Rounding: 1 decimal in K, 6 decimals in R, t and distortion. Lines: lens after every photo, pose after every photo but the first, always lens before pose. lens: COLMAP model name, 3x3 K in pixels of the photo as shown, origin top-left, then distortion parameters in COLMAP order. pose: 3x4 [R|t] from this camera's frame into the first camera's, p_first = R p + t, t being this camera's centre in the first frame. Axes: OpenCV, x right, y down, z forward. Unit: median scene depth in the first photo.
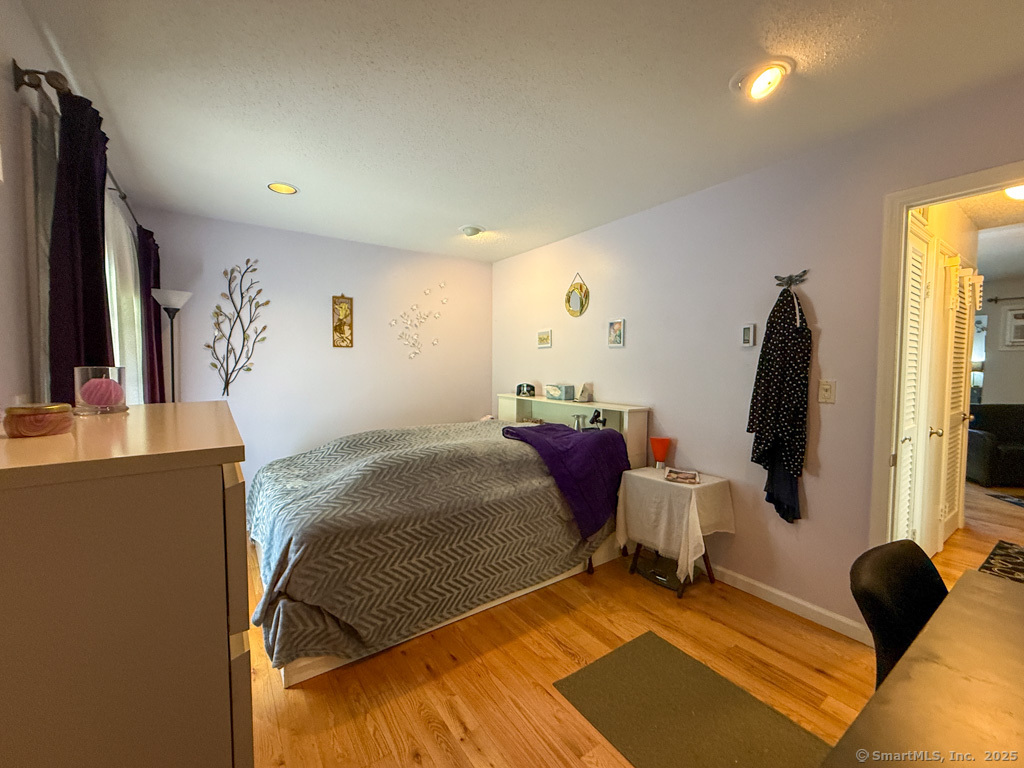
lens RADIAL K [[413.5, 0, 490.3], [0, 413.5, 379.0], [0, 0, 1]] dist [0.000674, 0.000092]
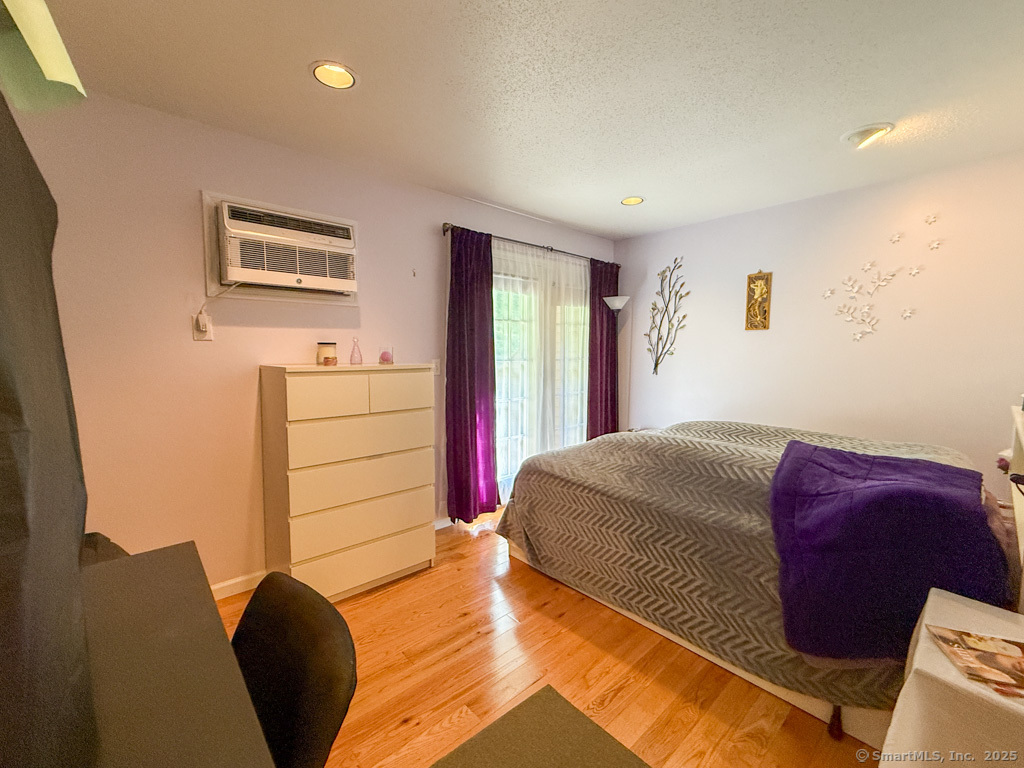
lens RADIAL K [[413.5, 0, 513.1], [0, 413.5, 378.2], [0, 0, 1]] dist [0.000674, 0.000092]
pose [[0.166275, 0.062960, -0.984067, 0.509980], [-0.039781, 0.997575, 0.057103, -0.002761], [0.985277, 0.029653, 0.168376, 0.372608]]
